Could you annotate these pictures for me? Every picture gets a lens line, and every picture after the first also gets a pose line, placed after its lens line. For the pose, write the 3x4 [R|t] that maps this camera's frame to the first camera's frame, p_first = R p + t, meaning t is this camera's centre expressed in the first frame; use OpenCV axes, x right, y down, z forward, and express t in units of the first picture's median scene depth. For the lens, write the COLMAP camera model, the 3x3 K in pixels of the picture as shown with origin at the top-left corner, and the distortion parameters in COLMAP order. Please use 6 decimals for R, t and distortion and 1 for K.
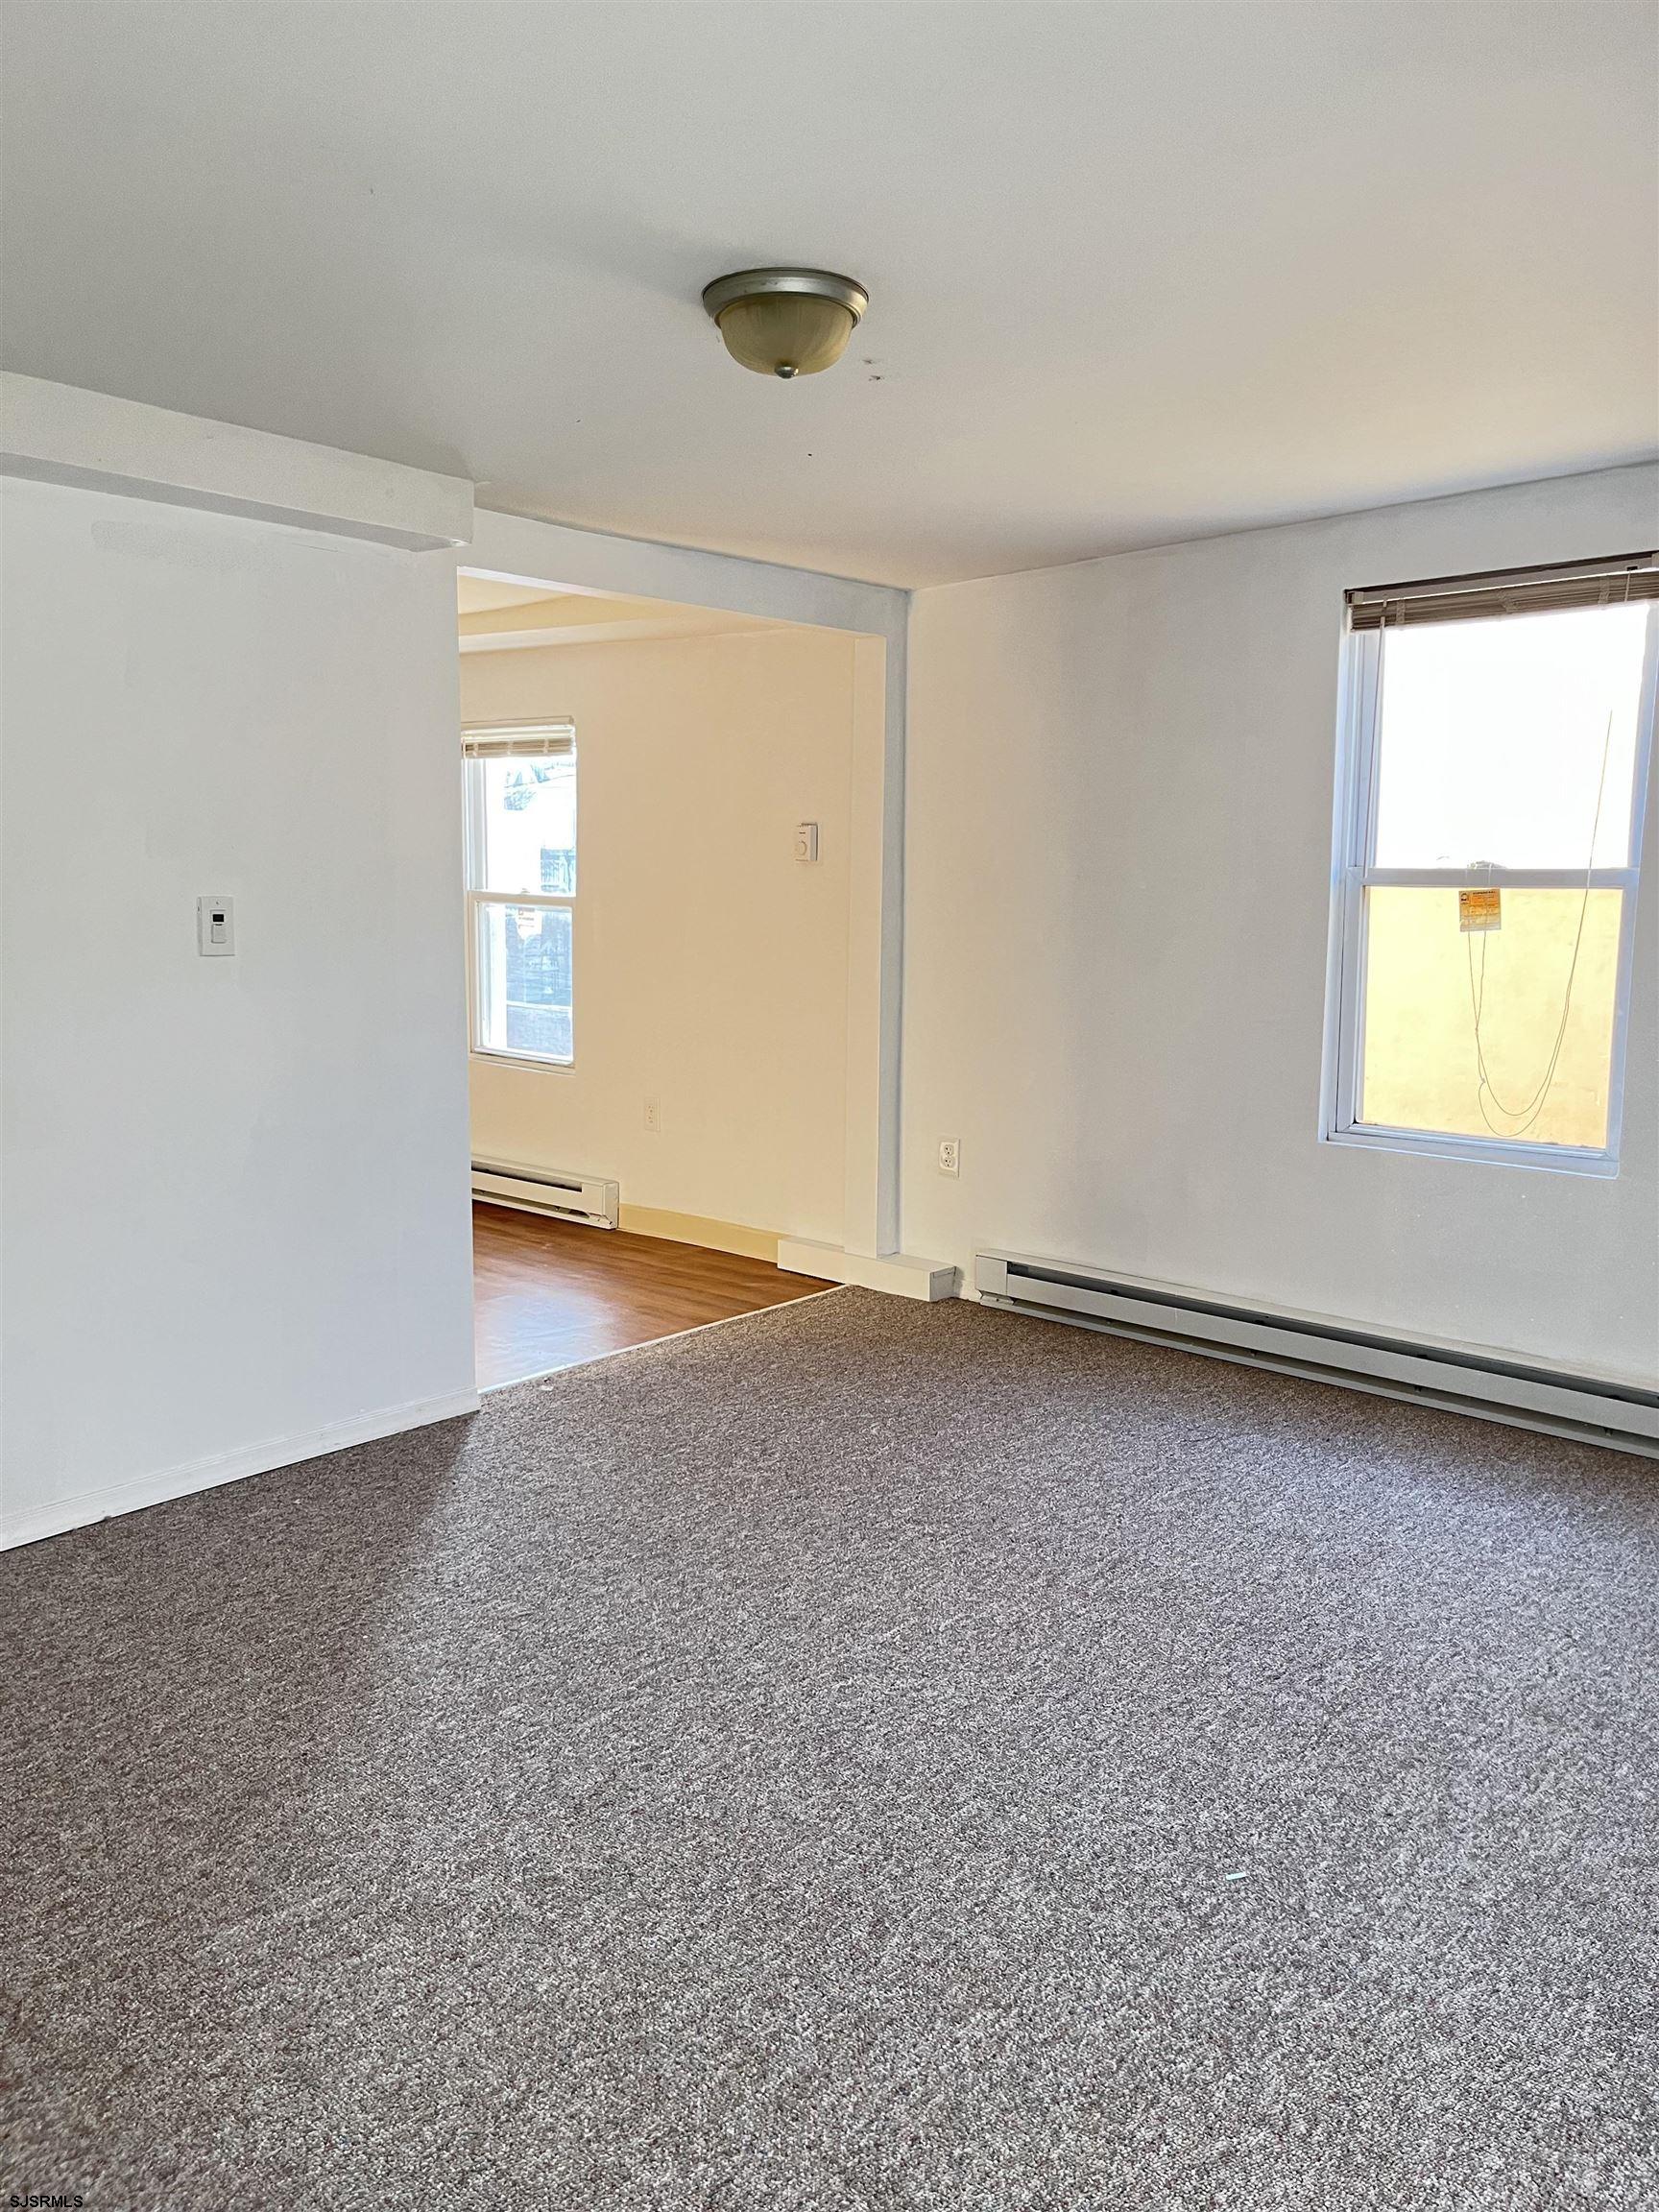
lens RADIAL K [[1681.9, 0, 825.4], [0, 1681.9, 1094.9], [0, 0, 1]] dist [0.072491, -0.101703]
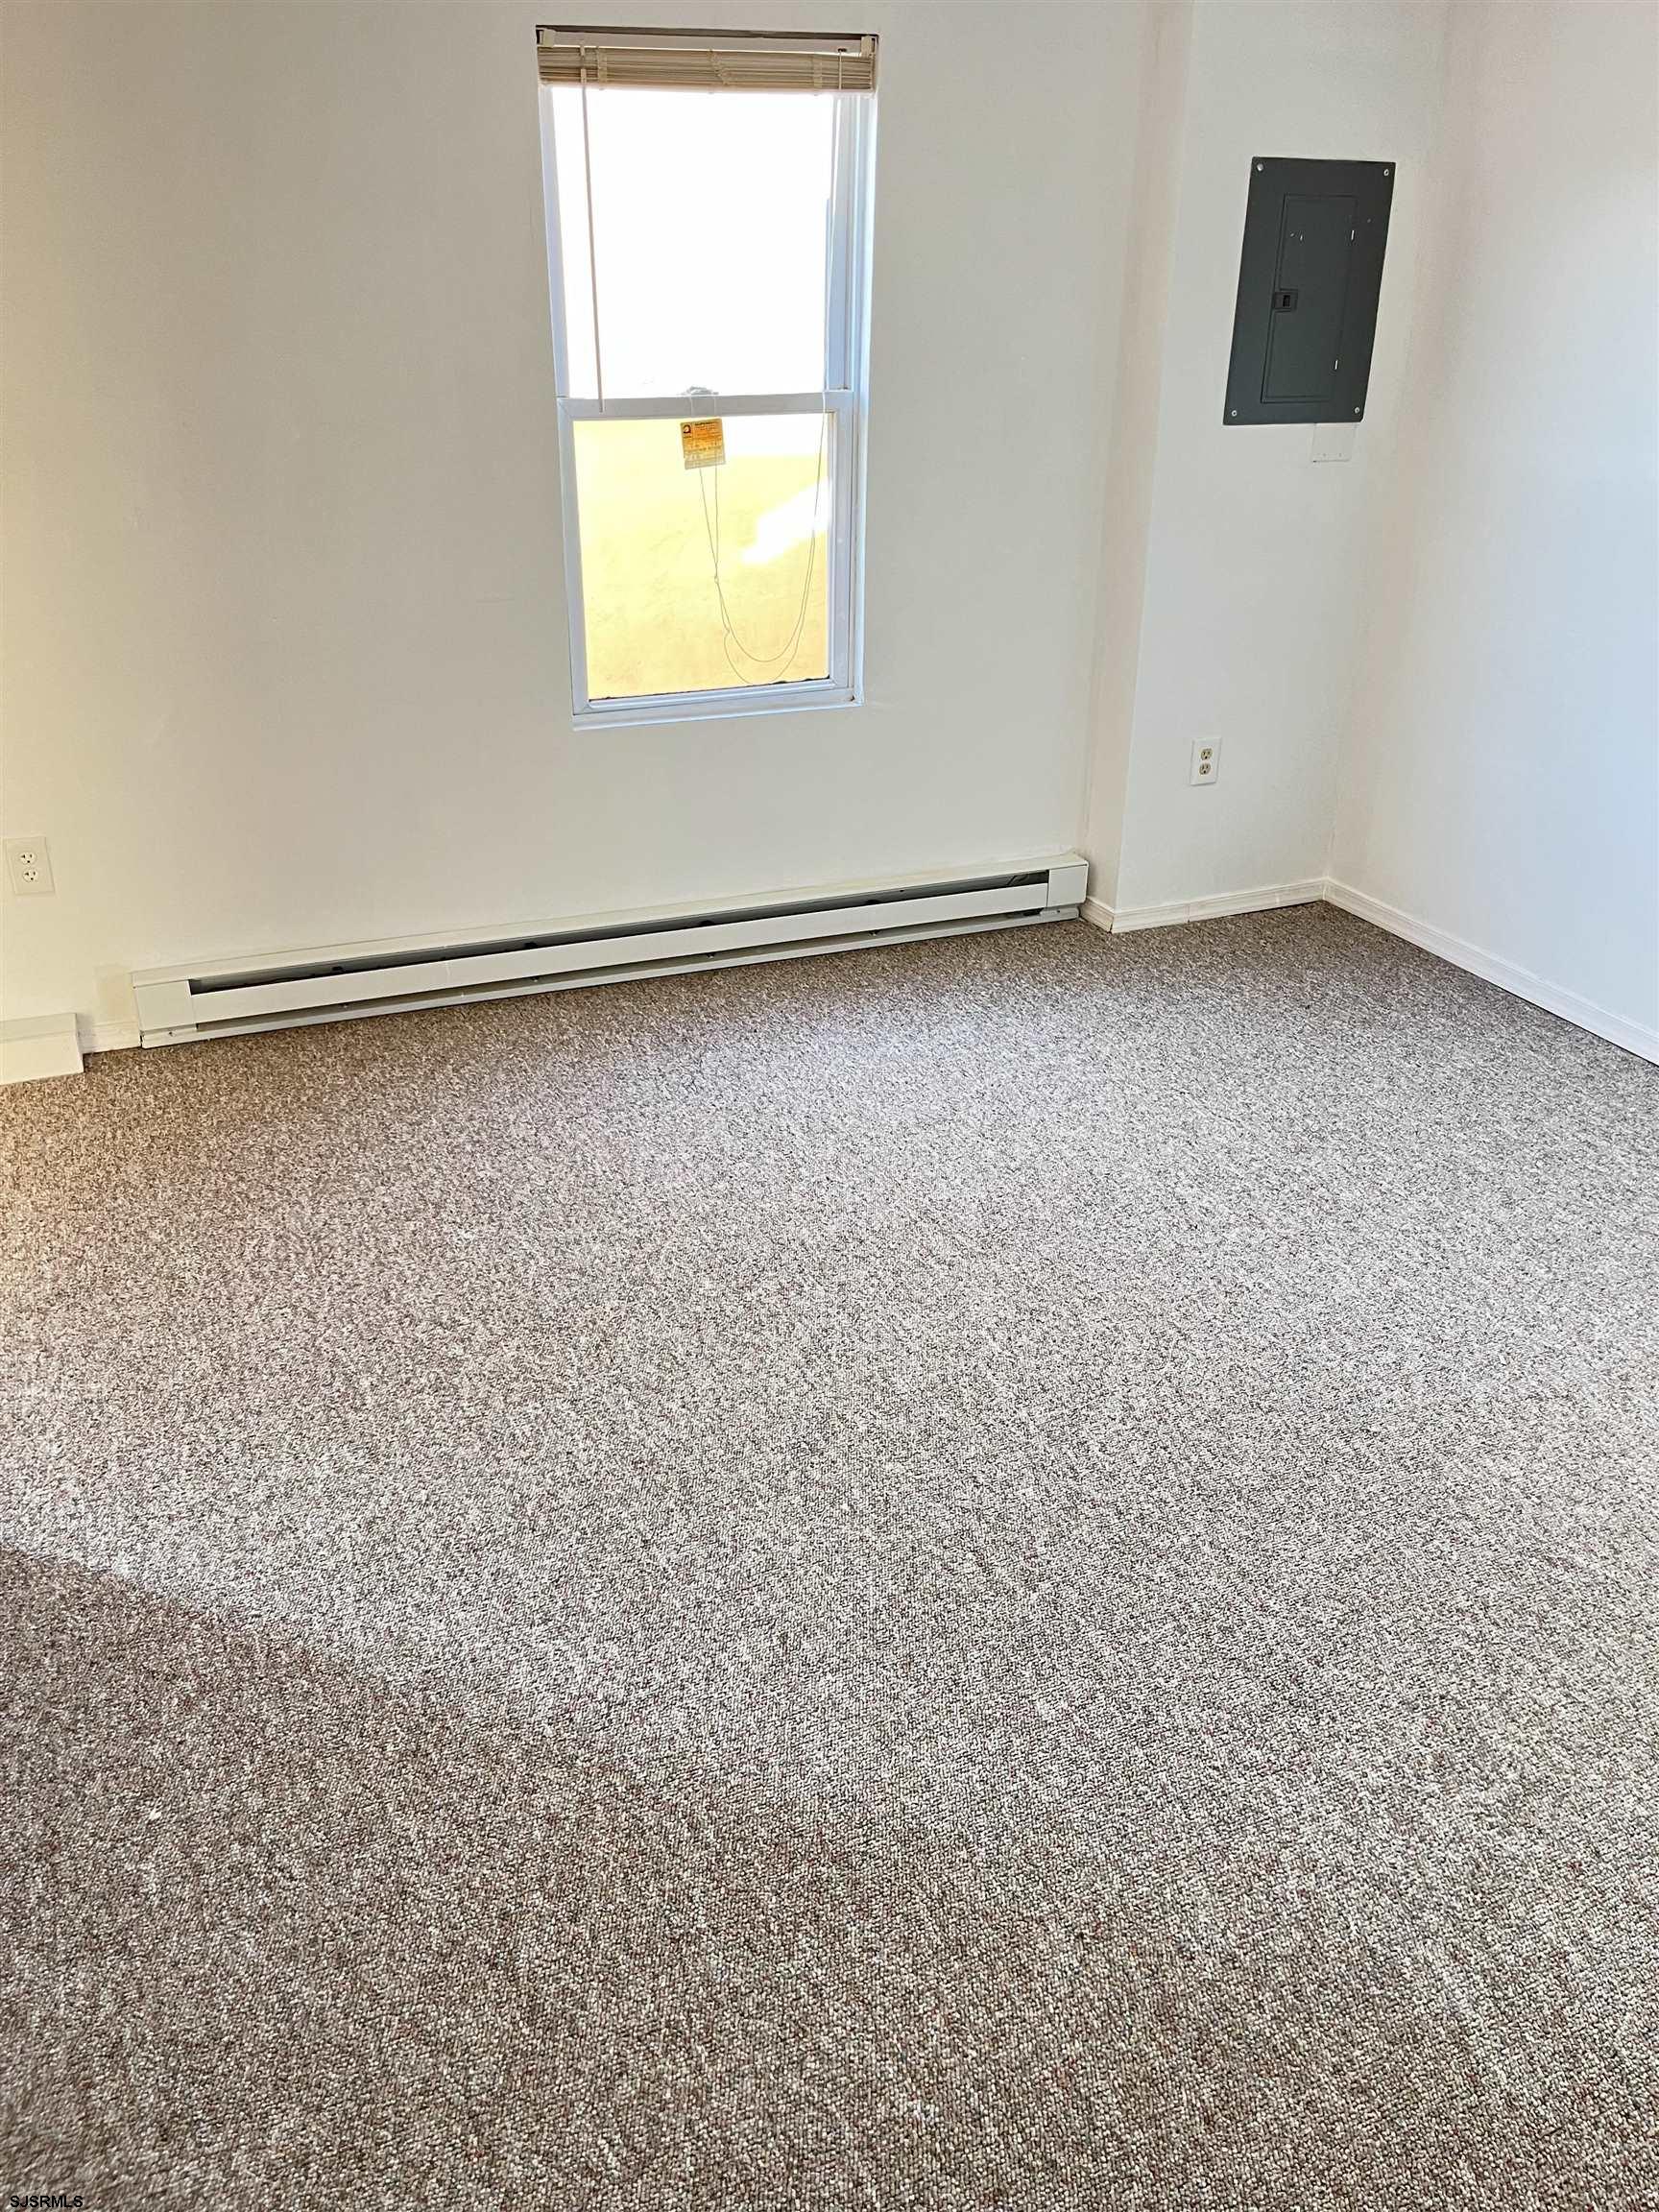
lens RADIAL K [[1681.9, 0, 818.8], [0, 1681.9, 1106.6], [0, 0, 1]] dist [0.072491, -0.101703]
pose [[0.444668, -0.401233, 0.800801, -0.481726], [0.127177, 0.913280, 0.386970, -0.129501], [-0.886621, -0.070230, 0.457134, 0.494702]]
